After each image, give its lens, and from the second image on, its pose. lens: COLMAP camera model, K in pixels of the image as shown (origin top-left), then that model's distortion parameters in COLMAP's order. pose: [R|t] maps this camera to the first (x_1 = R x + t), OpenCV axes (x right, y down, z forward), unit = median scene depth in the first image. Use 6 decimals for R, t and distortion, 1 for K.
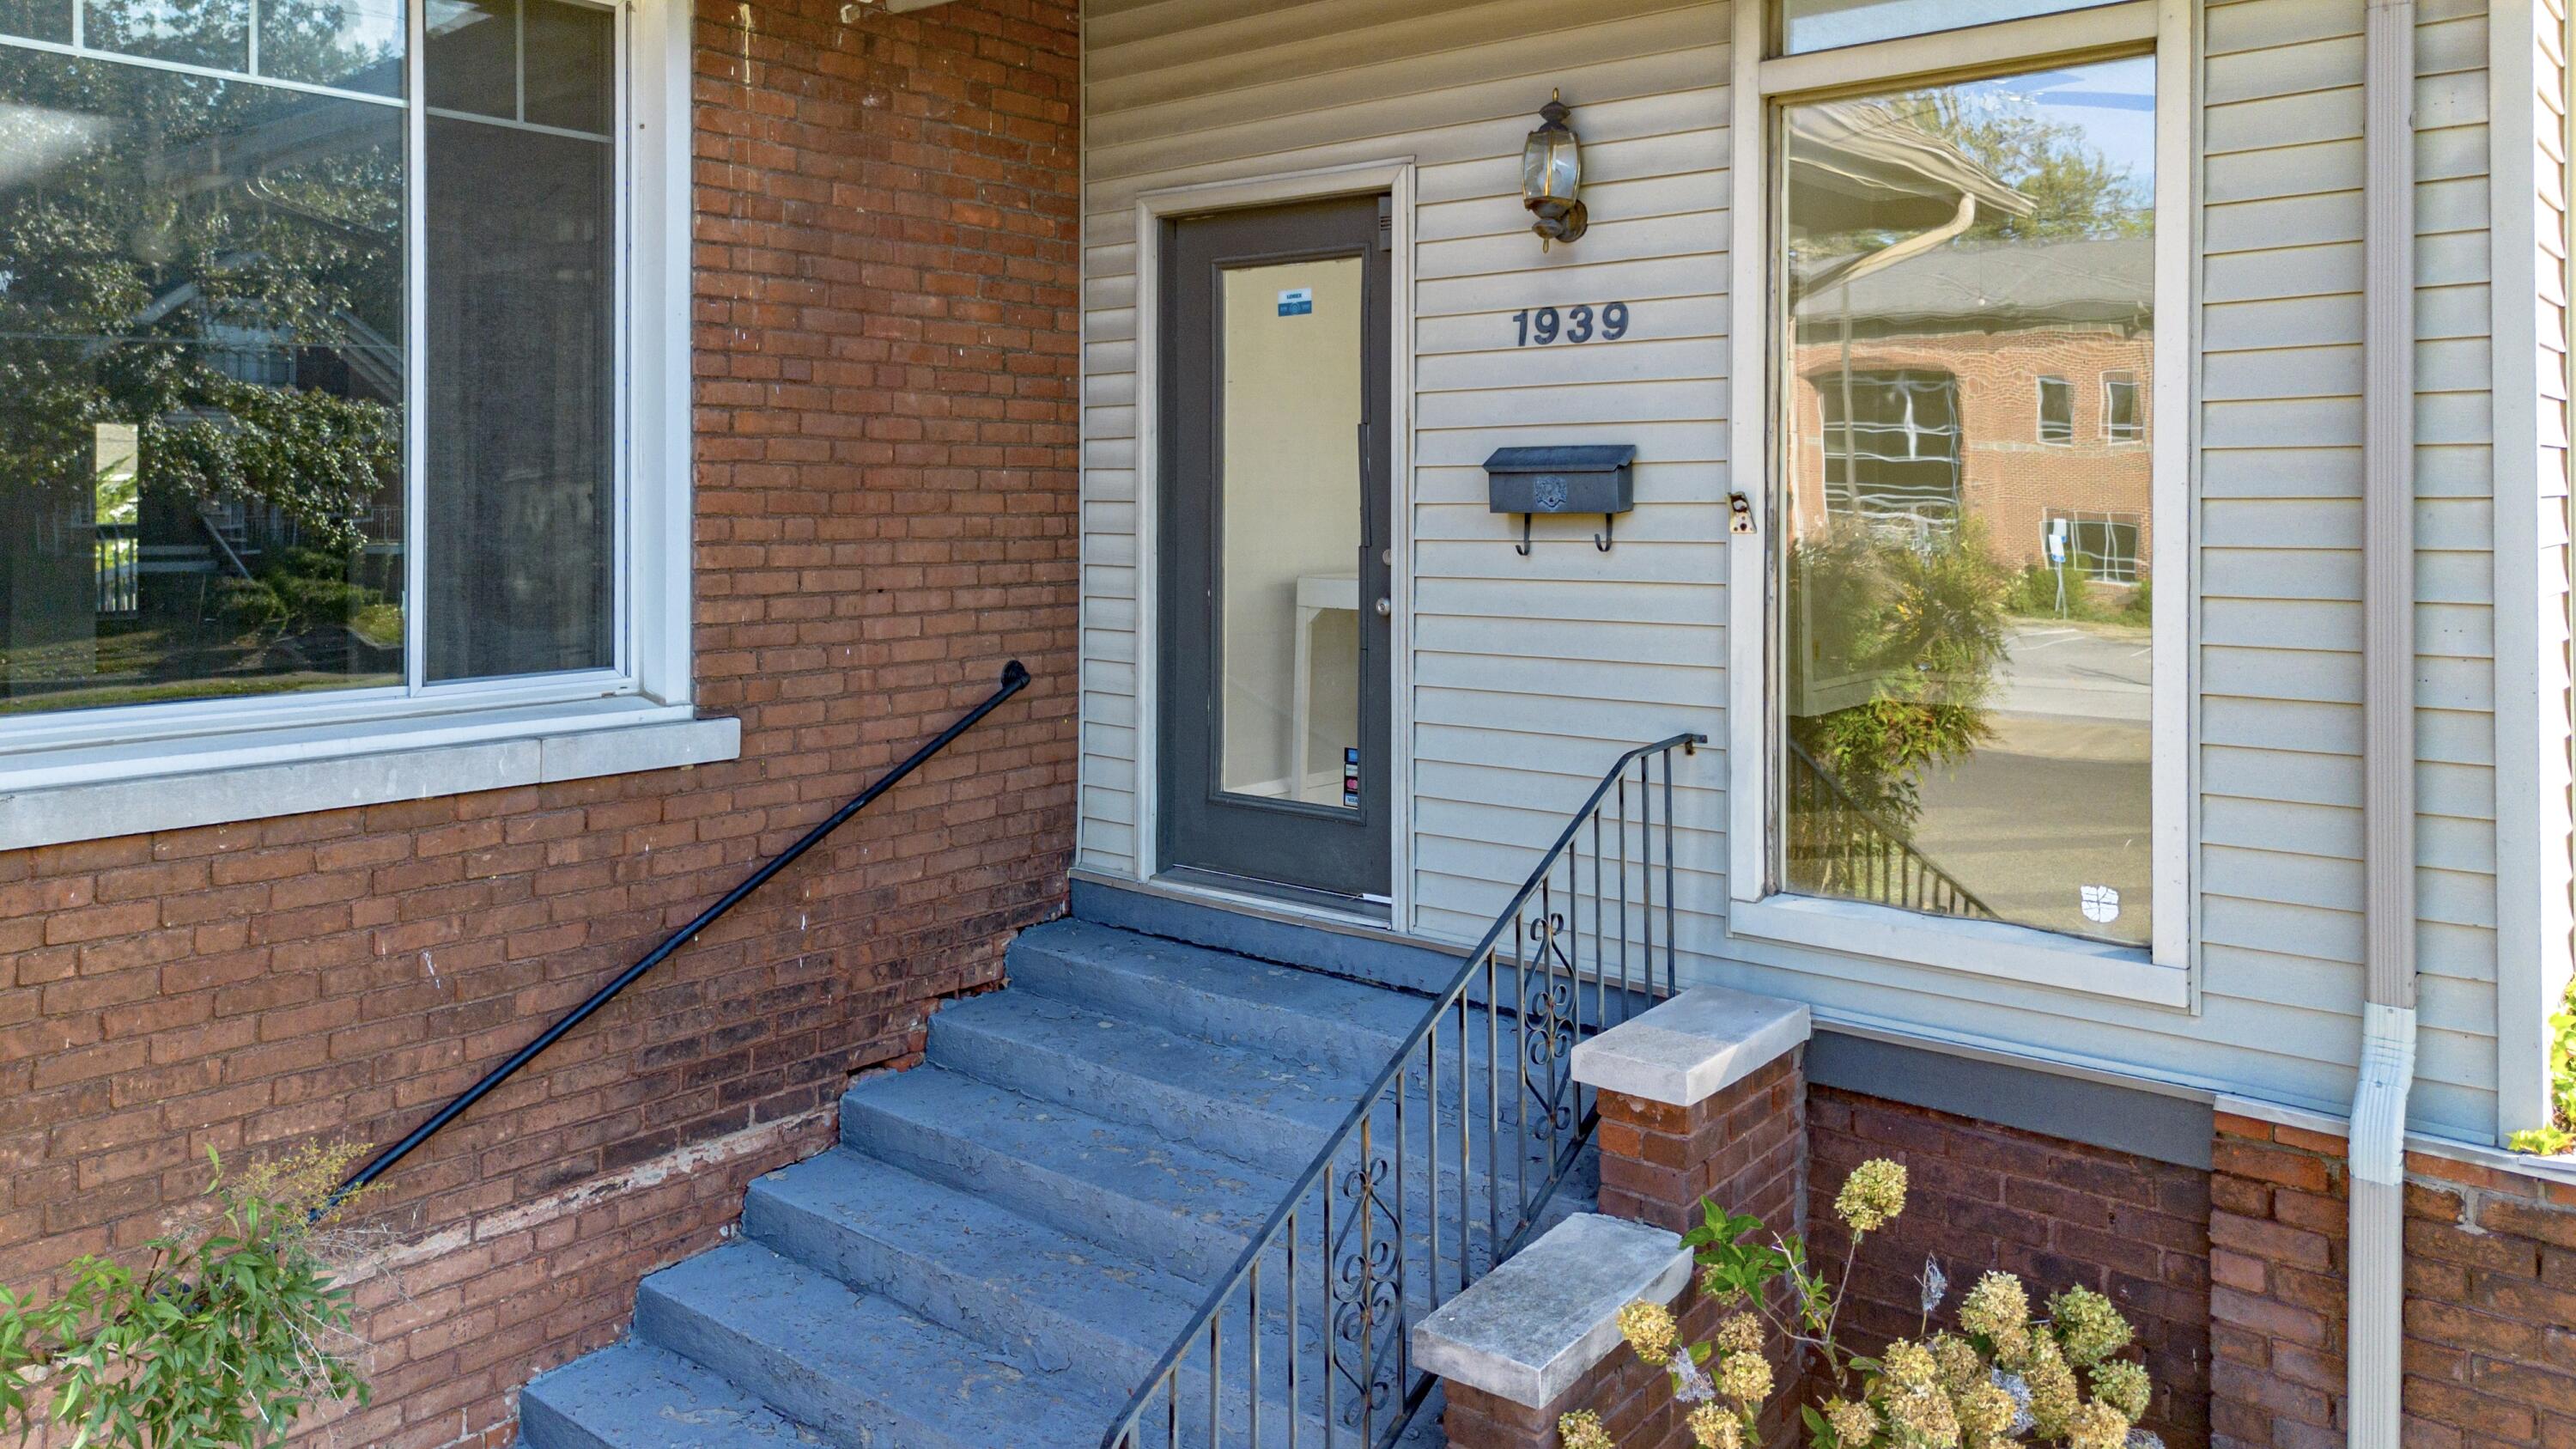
lens RADIAL K [[1858.7, 0, 1233.6], [0, 1858.7, 518.4], [0, 0, 1]] dist [0.046917, -0.000010]
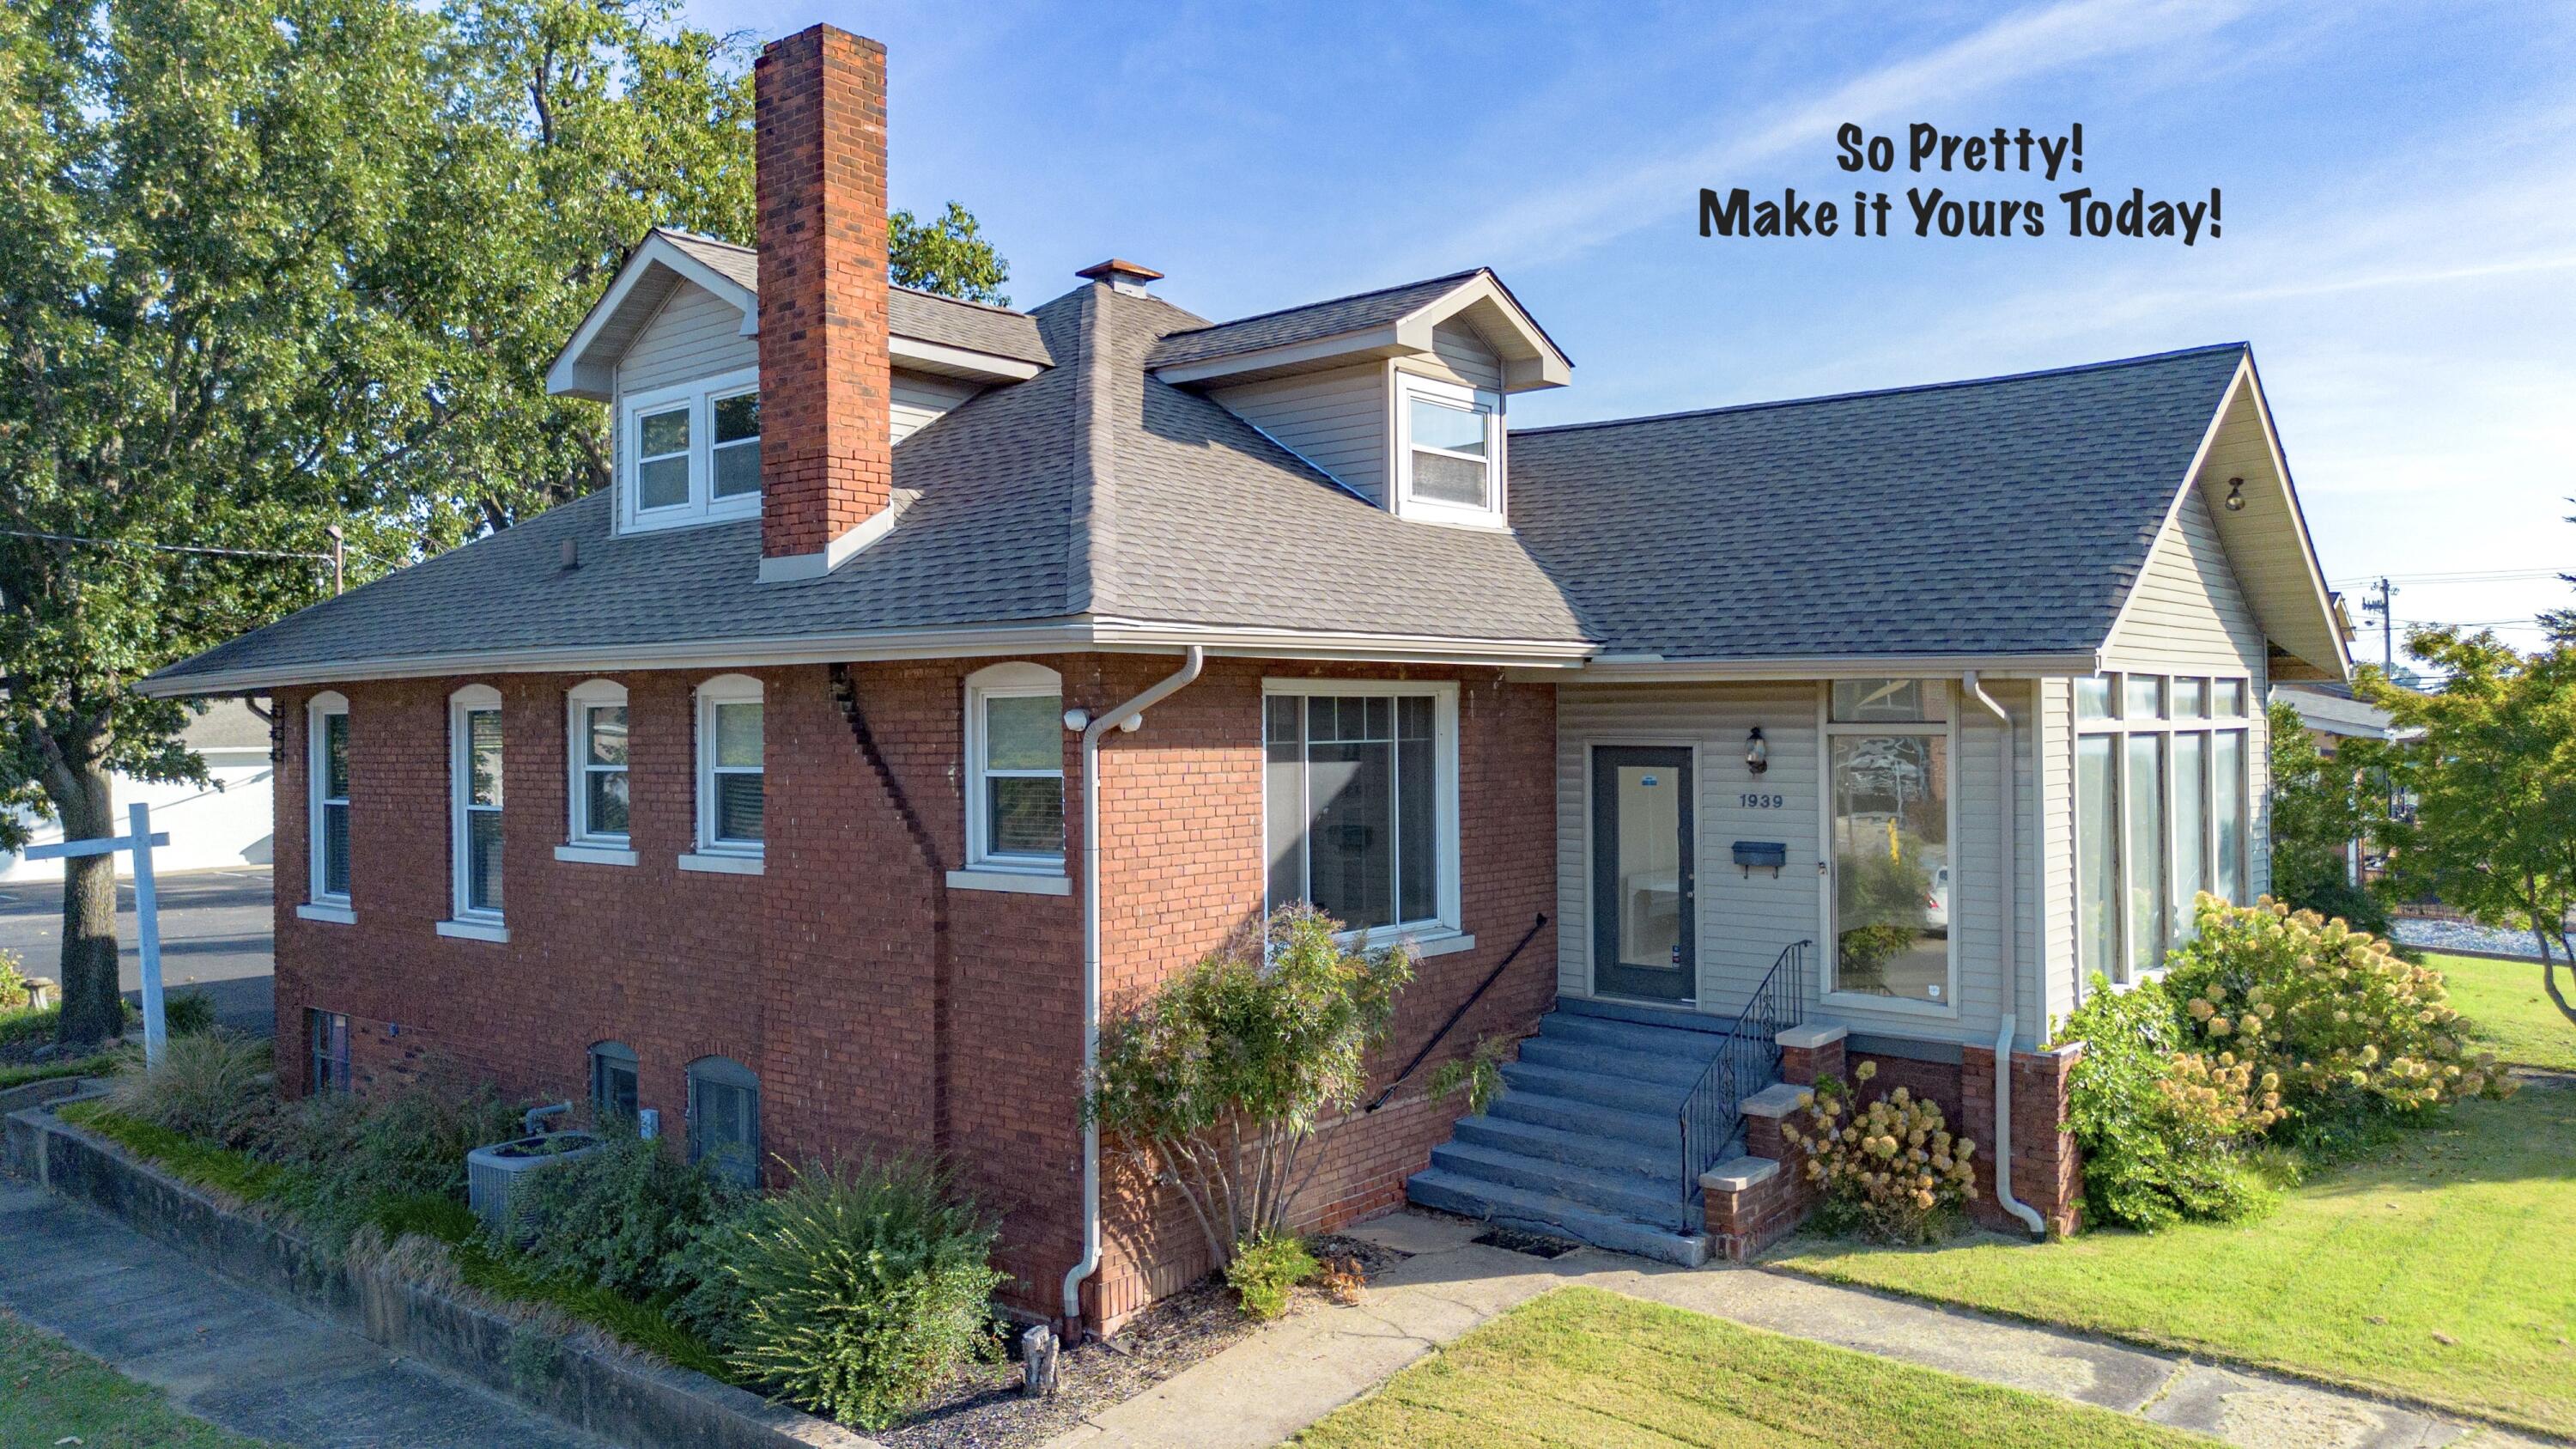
lens RADIAL K [[1906.3, 0, 1194.5], [0, 1906.3, 695.9], [0, 0, 1]] dist [0.054427, -0.044839]
pose [[0.999924, -0.005036, -0.011225, -0.679842], [0.004878, 0.999890, -0.014020, -0.231647], [0.011294, 0.013964, 0.999839, -2.037717]]
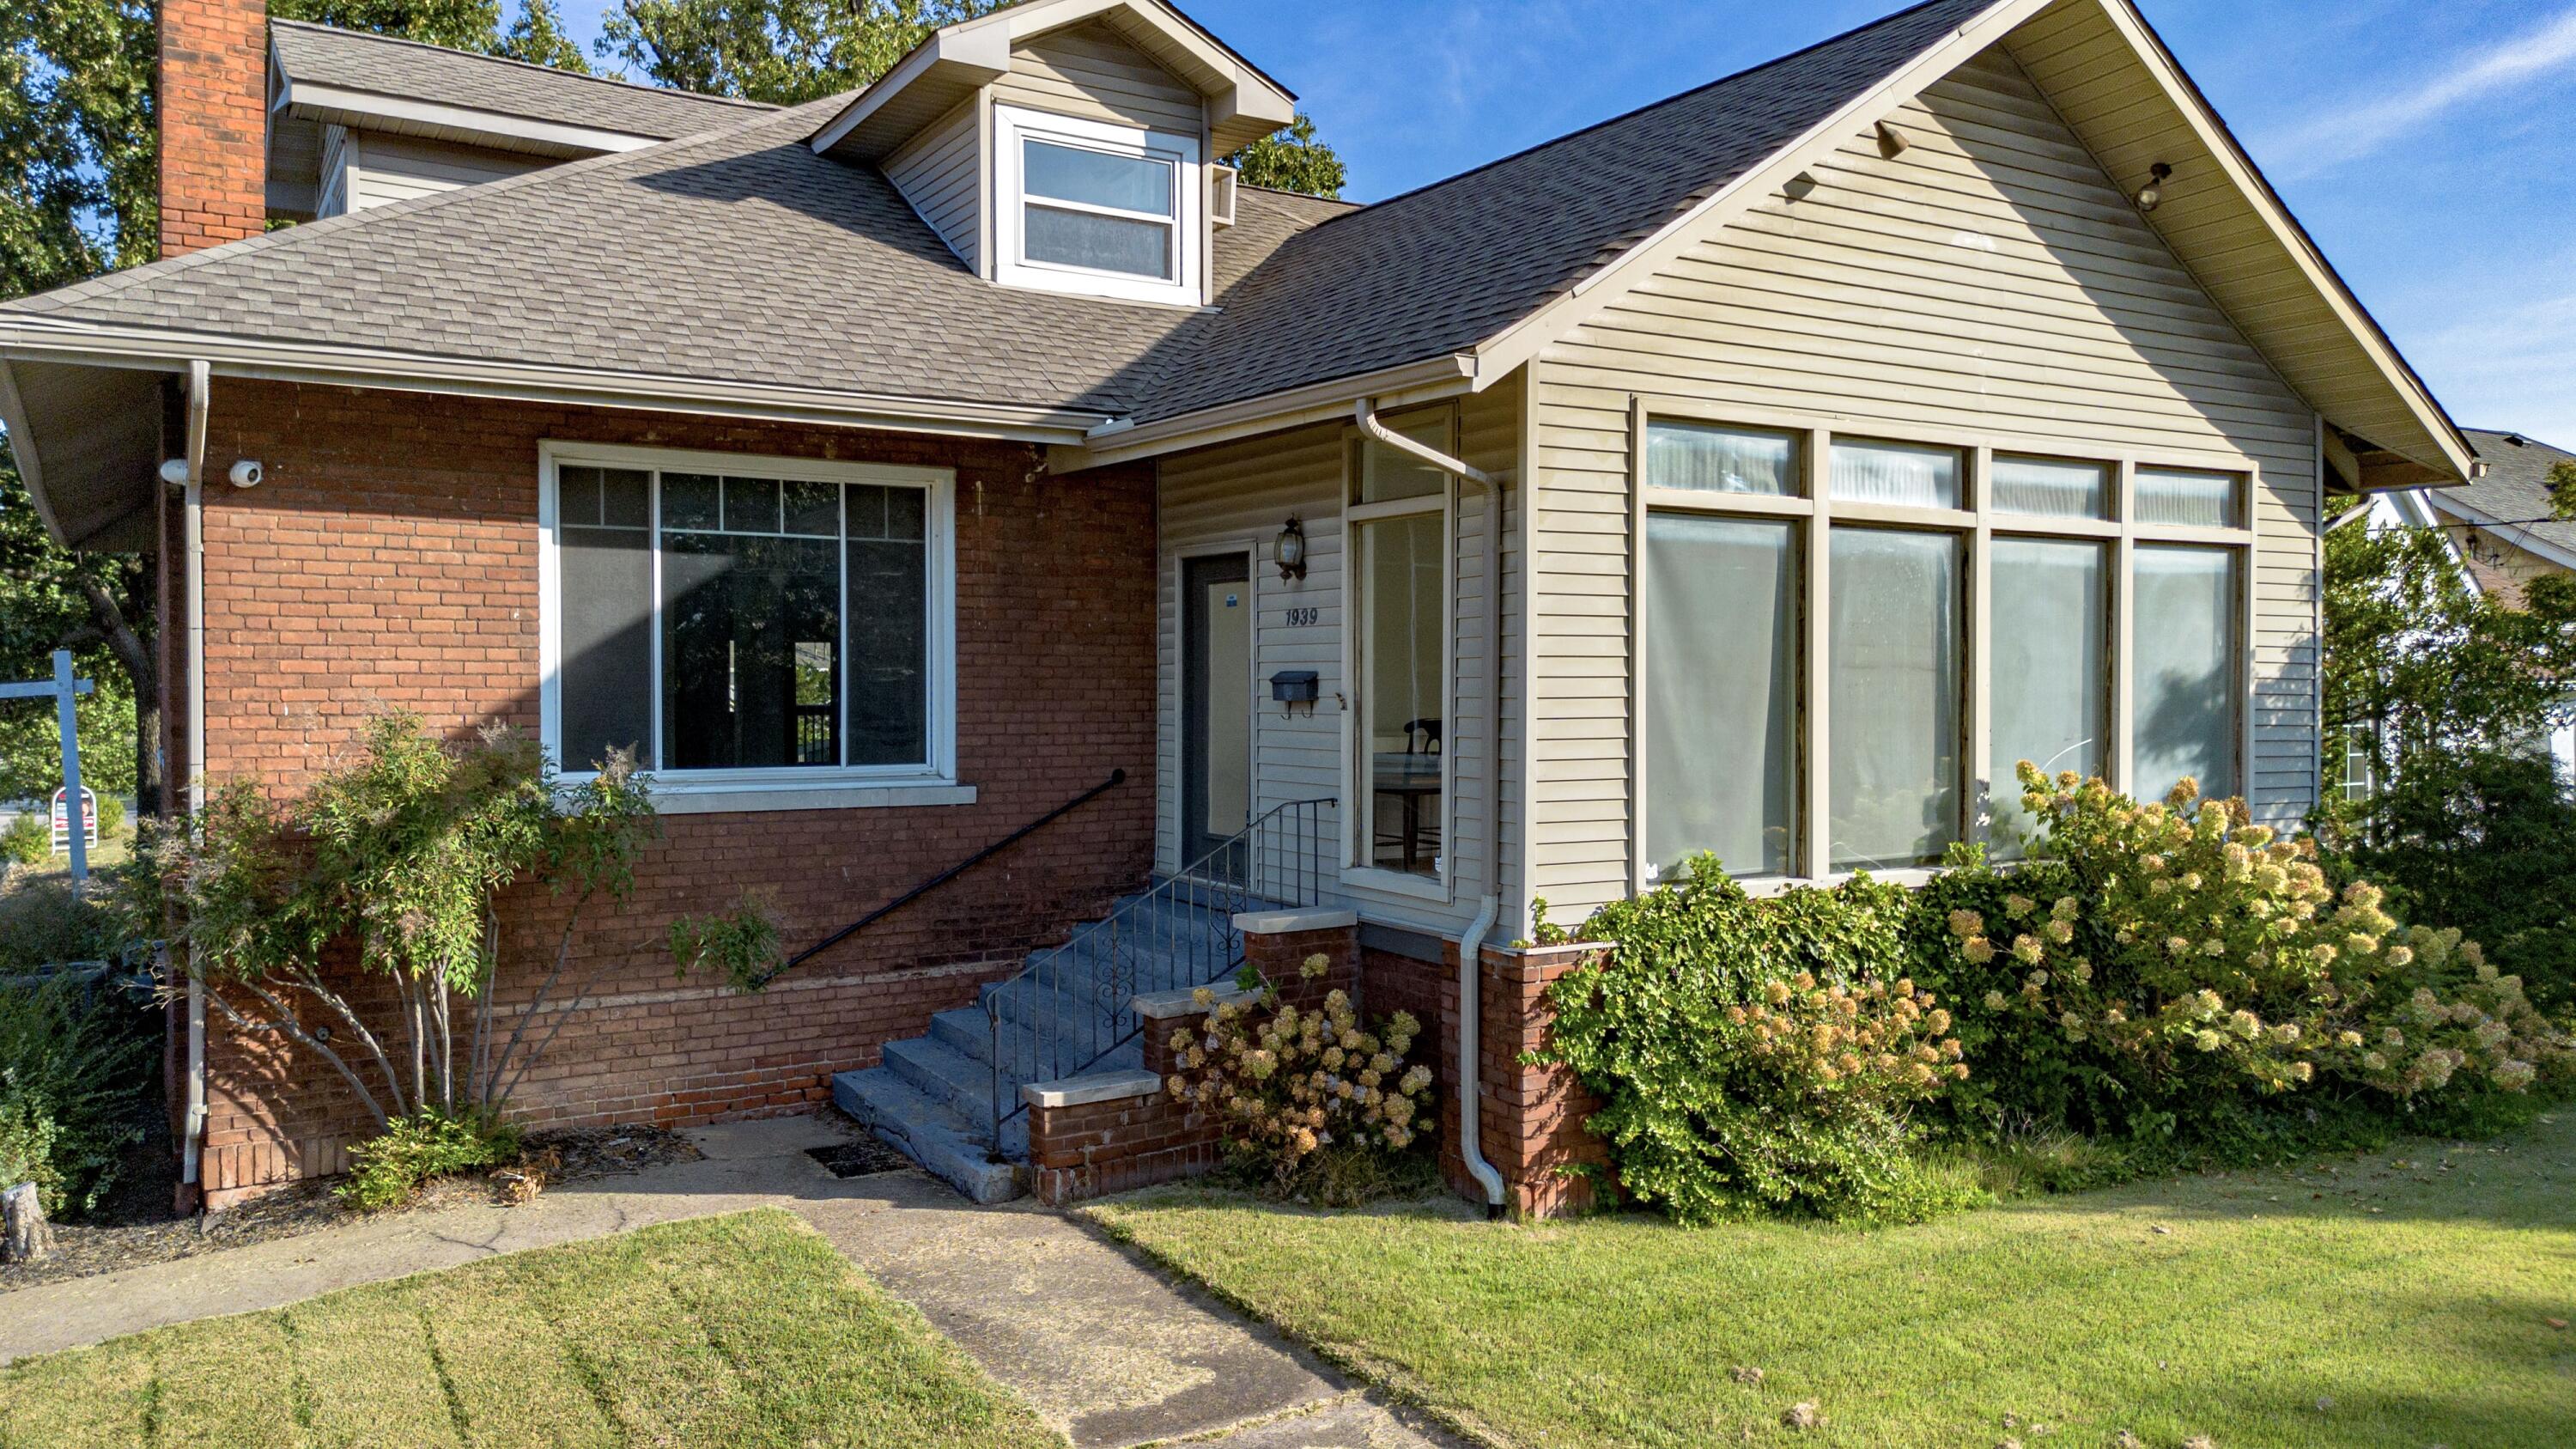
lens RADIAL K [[1856.8, 0, 1288.0], [0, 1856.8, 724.5], [0, 0, 1]] dist [0.092879, -0.139484]
pose [[0.942370, 0.011374, -0.334379, 0.905348], [-0.006973, 0.999873, 0.014358, -0.006918], [0.334499, -0.011199, 0.942329, -1.097378]]
